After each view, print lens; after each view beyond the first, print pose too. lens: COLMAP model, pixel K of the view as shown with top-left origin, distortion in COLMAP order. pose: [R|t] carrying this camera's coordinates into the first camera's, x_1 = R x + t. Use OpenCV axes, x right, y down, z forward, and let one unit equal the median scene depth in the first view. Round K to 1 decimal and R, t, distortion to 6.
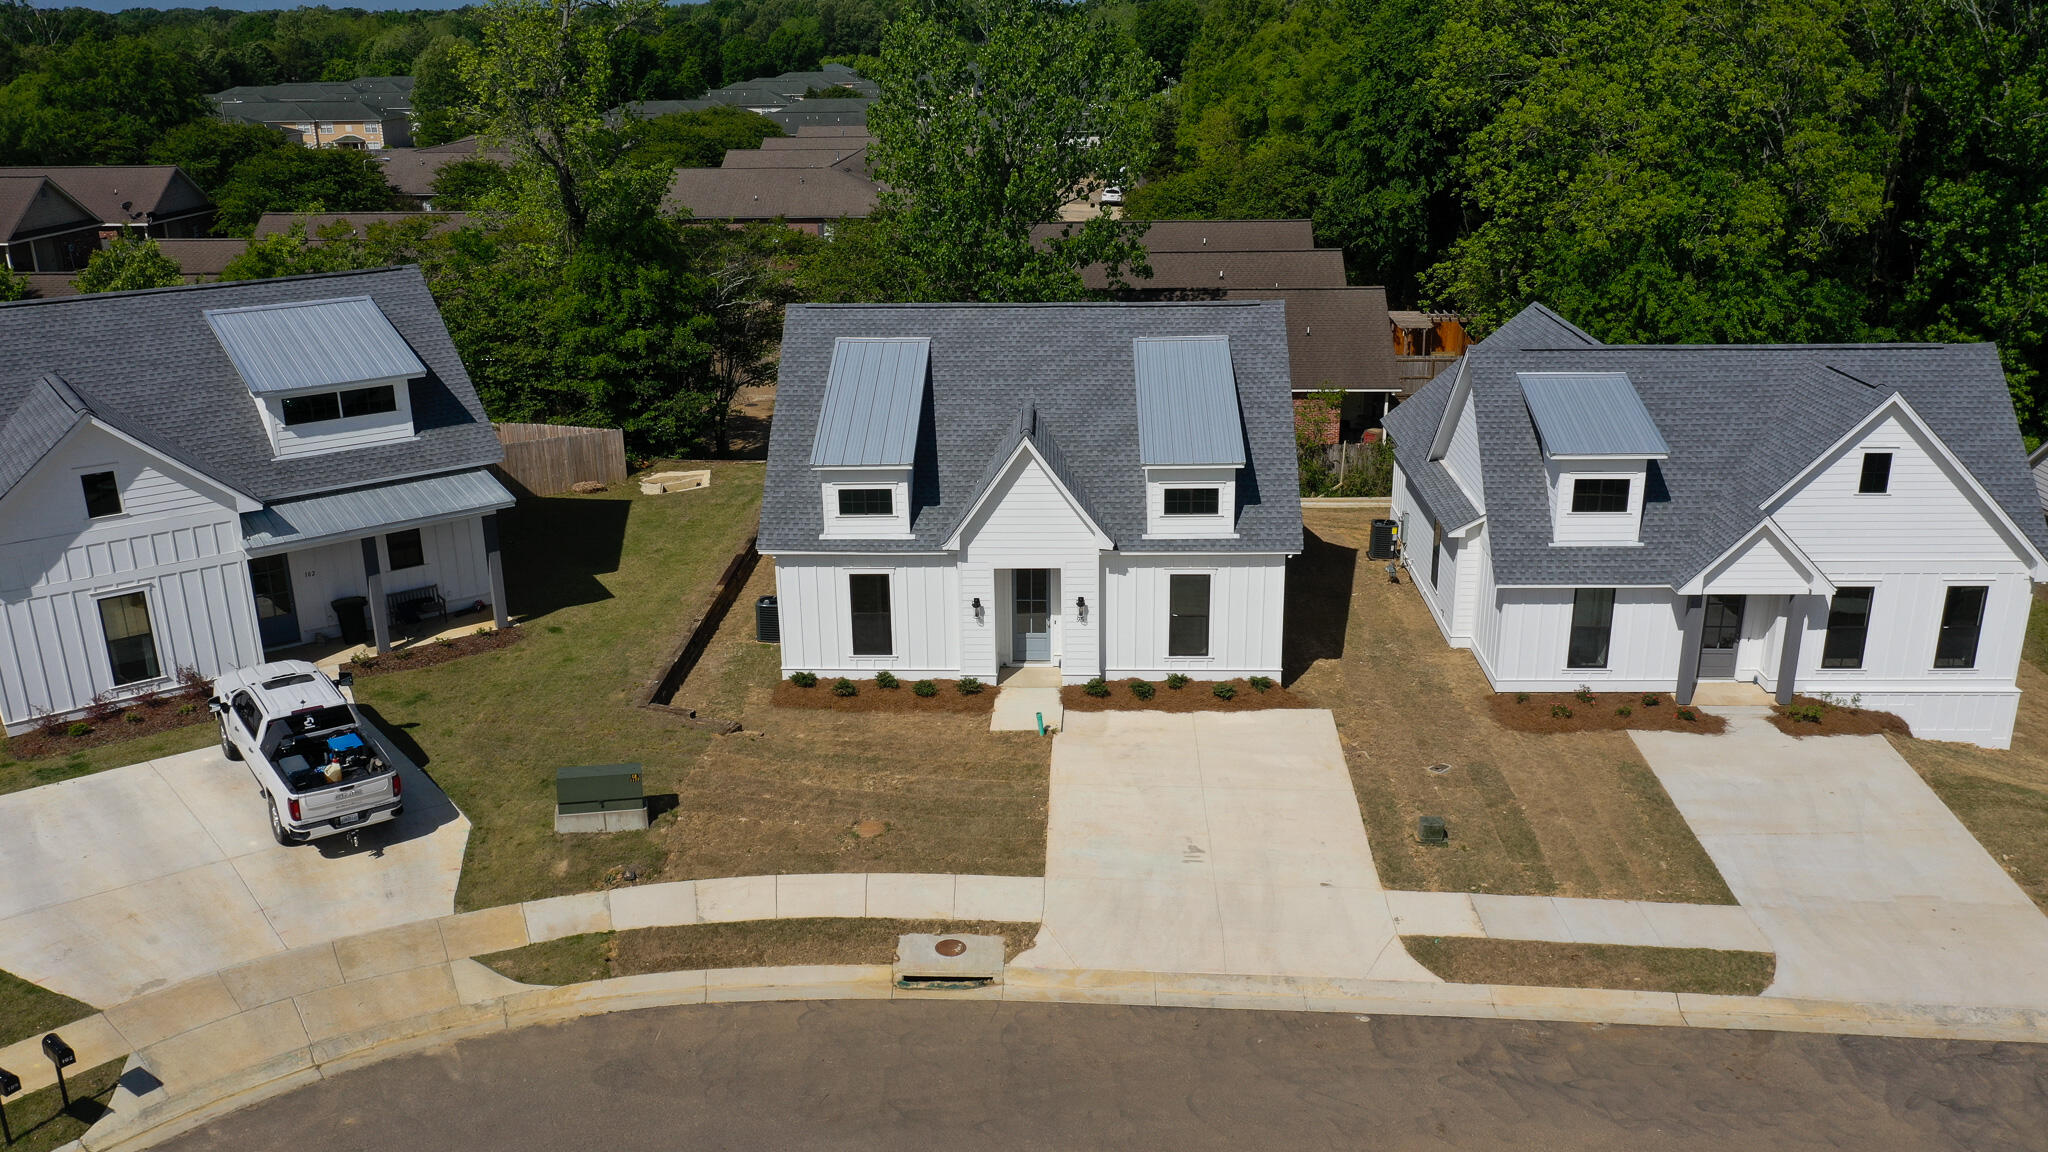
lens RADIAL K [[1612.3, 0, 1024.0], [0, 1612.3, 576.0], [0, 0, 1]] dist [-0.008475, -0.002803]
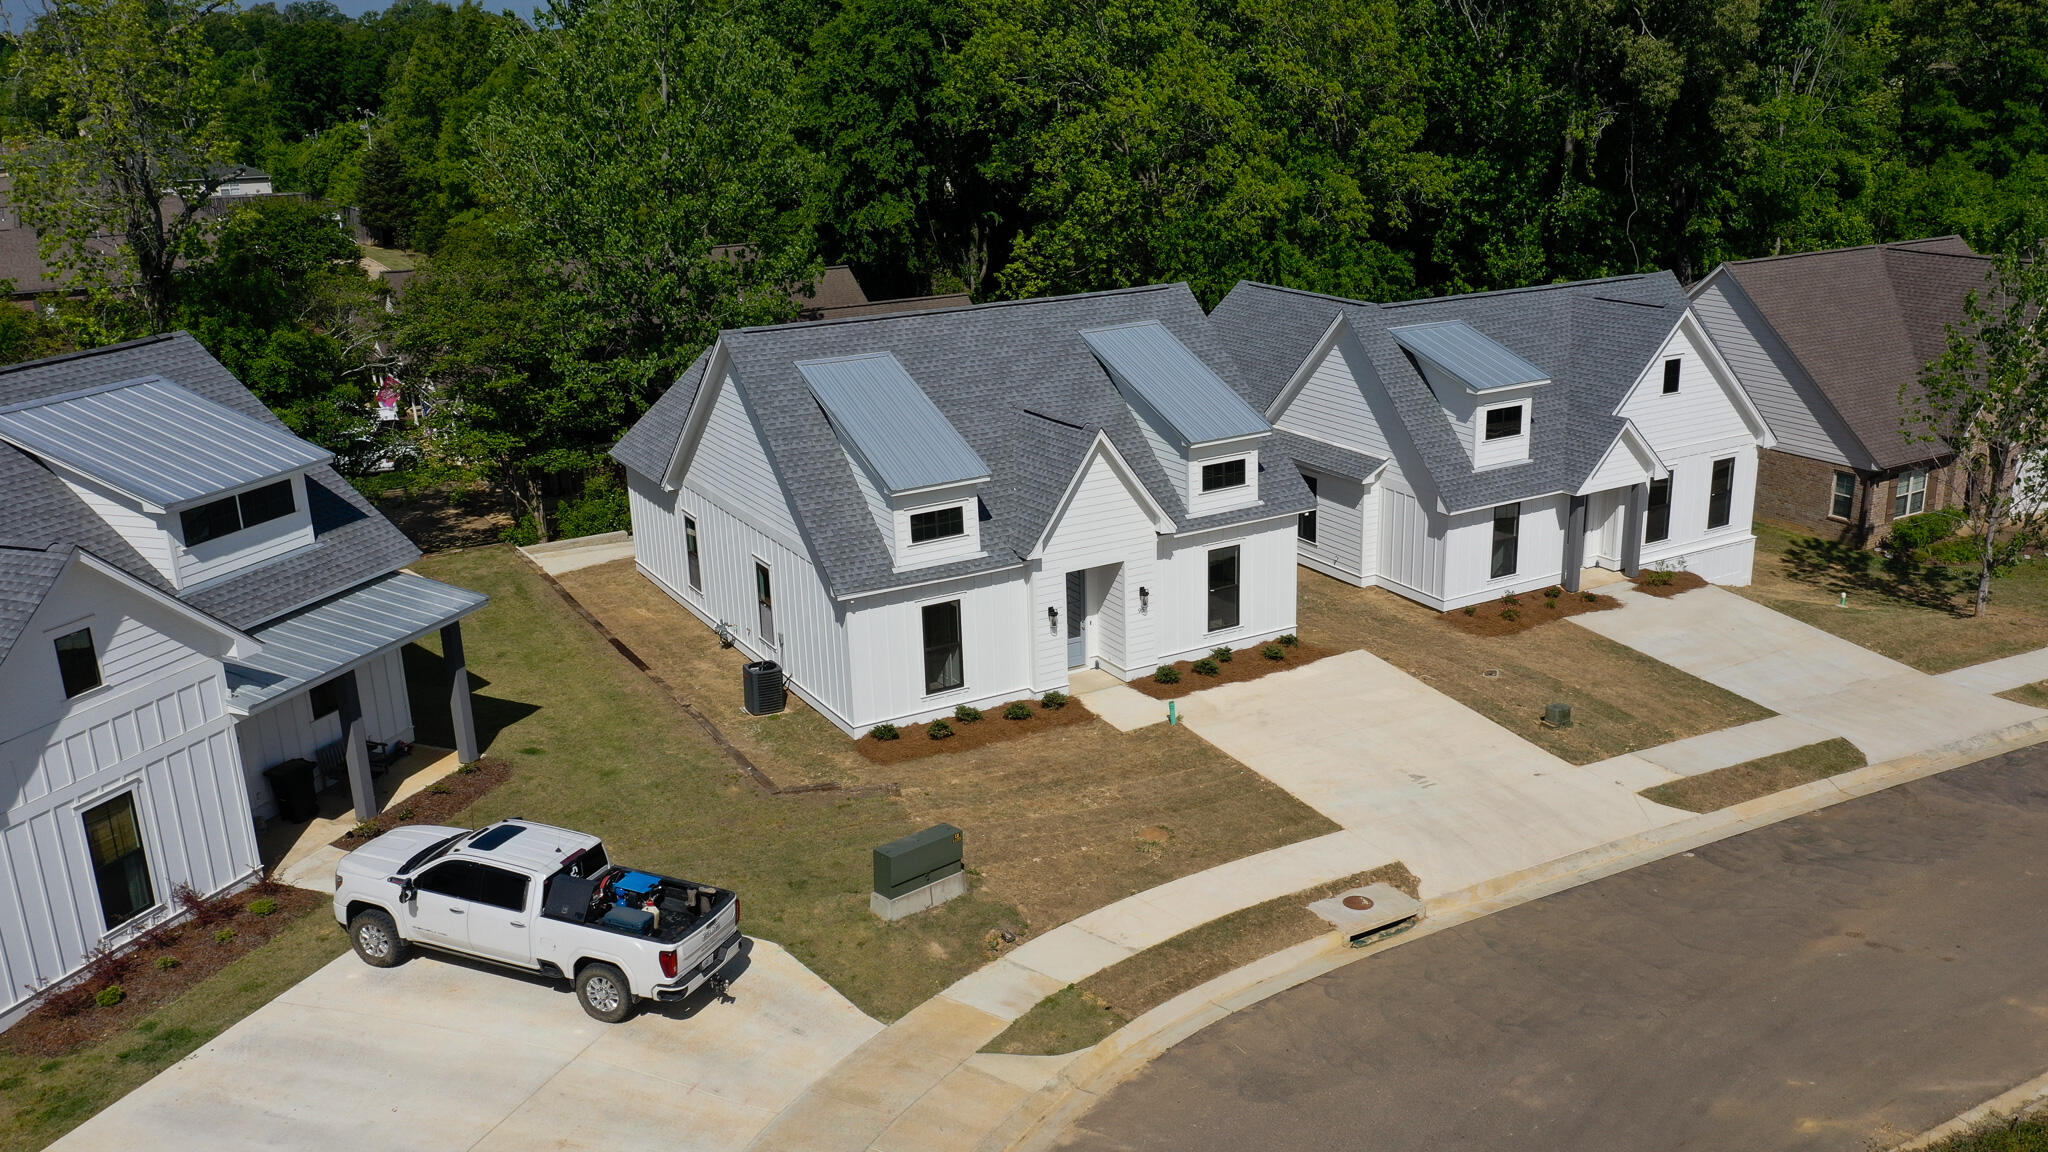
lens RADIAL K [[1733.4, 0, 1099.8], [0, 1733.4, 614.0], [0, 0, 1]] dist [-0.006356, -0.001989]
pose [[0.832179, -0.177610, 0.525293, -0.550017], [0.187776, 0.981609, 0.034420, -0.012304], [-0.521746, 0.069993, 0.850225, 0.109810]]
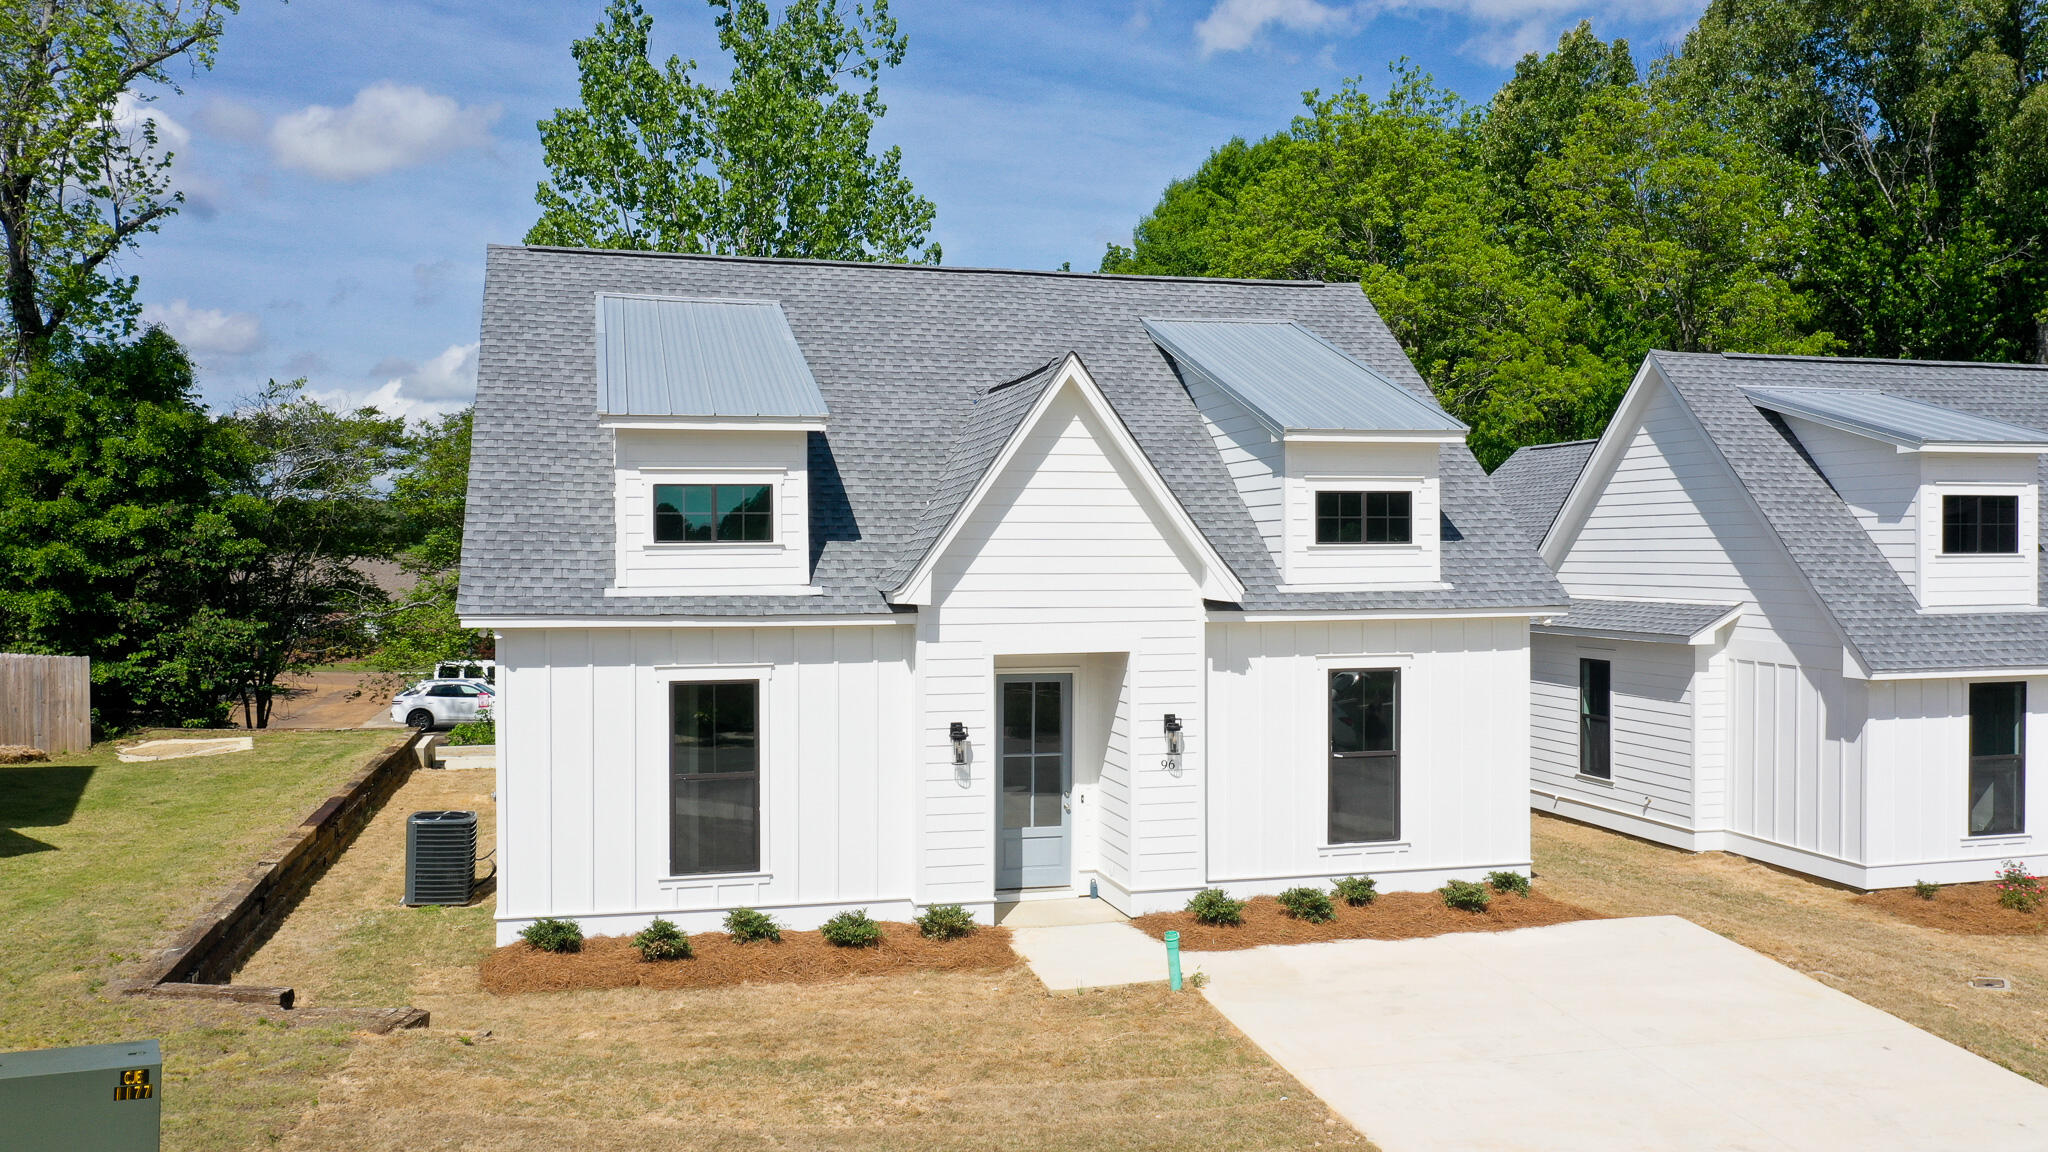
lens RADIAL K [[1623.1, 0, 1020.0], [0, 1623.1, 571.8], [0, 0, 1]] dist [-0.011655, -0.004613]
pose [[0.957018, 0.008496, 0.289903, -0.147655], [0.083785, 0.948854, -0.304395, 0.116160], [-0.277662, 0.315601, 0.907359, 0.563371]]
